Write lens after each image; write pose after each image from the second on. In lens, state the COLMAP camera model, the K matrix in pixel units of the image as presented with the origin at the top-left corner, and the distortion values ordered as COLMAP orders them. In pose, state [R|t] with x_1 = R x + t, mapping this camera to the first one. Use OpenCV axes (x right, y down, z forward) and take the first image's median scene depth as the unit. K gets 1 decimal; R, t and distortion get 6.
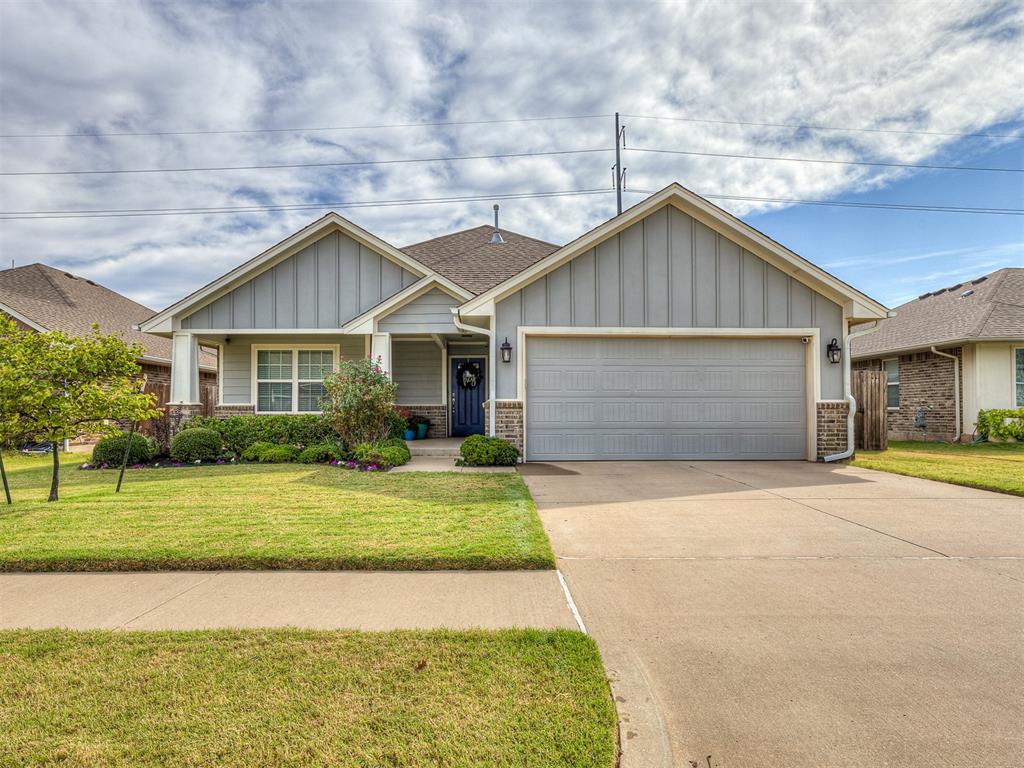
lens RADIAL K [[571.9, 0, 492.3], [0, 571.9, 394.0], [0, 0, 1]] dist [-0.021258, 0.010326]
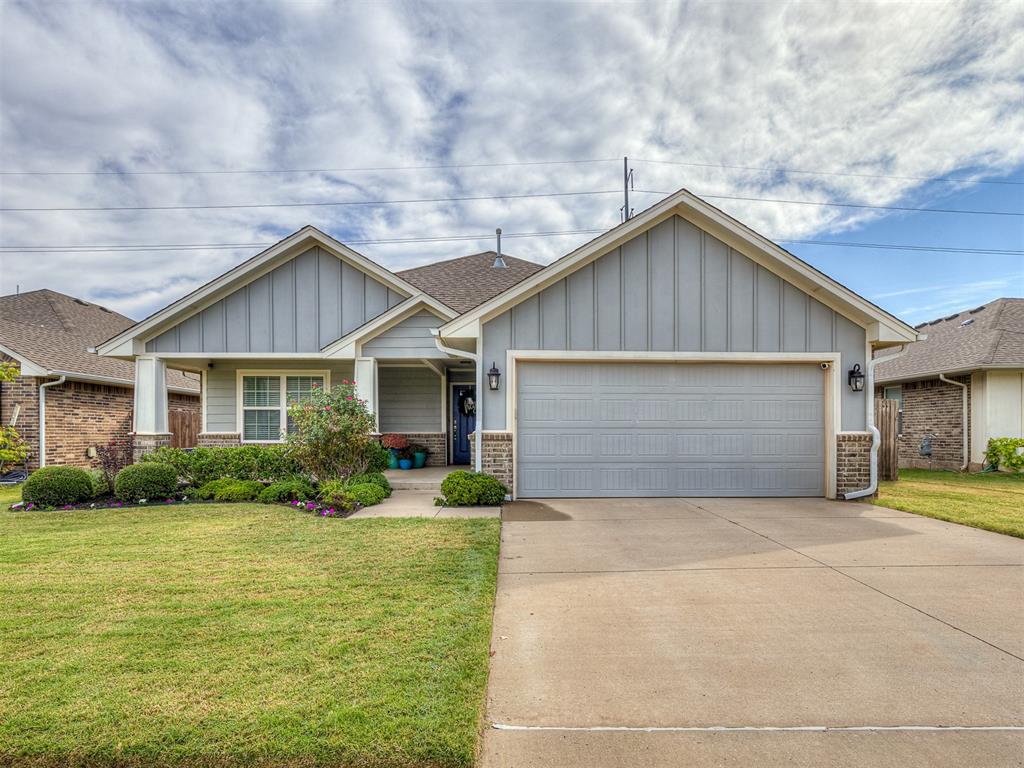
lens RADIAL K [[519.1, 0, 501.2], [0, 519.1, 432.3], [0, 0, 1]] dist [-0.003060, 0.002306]
pose [[0.999904, 0.001429, 0.013803, 0.020210], [-0.001836, 0.999563, 0.029519, -0.010199], [-0.013754, -0.029542, 0.999469, 0.153679]]
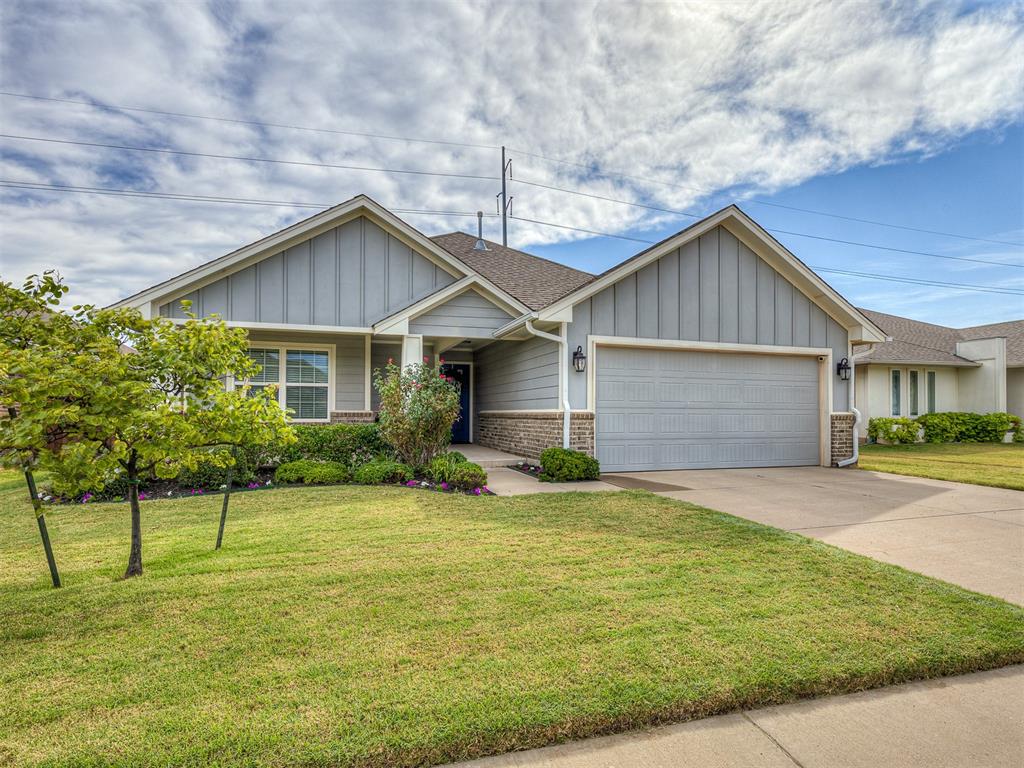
lens RADIAL K [[519.1, 0, 516.3], [0, 519.1, 395.6], [0, 0, 1]] dist [-0.003060, 0.002306]
pose [[0.961668, 0.014052, 0.273858, -0.263938], [-0.014064, 0.999899, -0.001921, -0.009870], [-0.273857, -0.002004, 0.961768, 0.157660]]
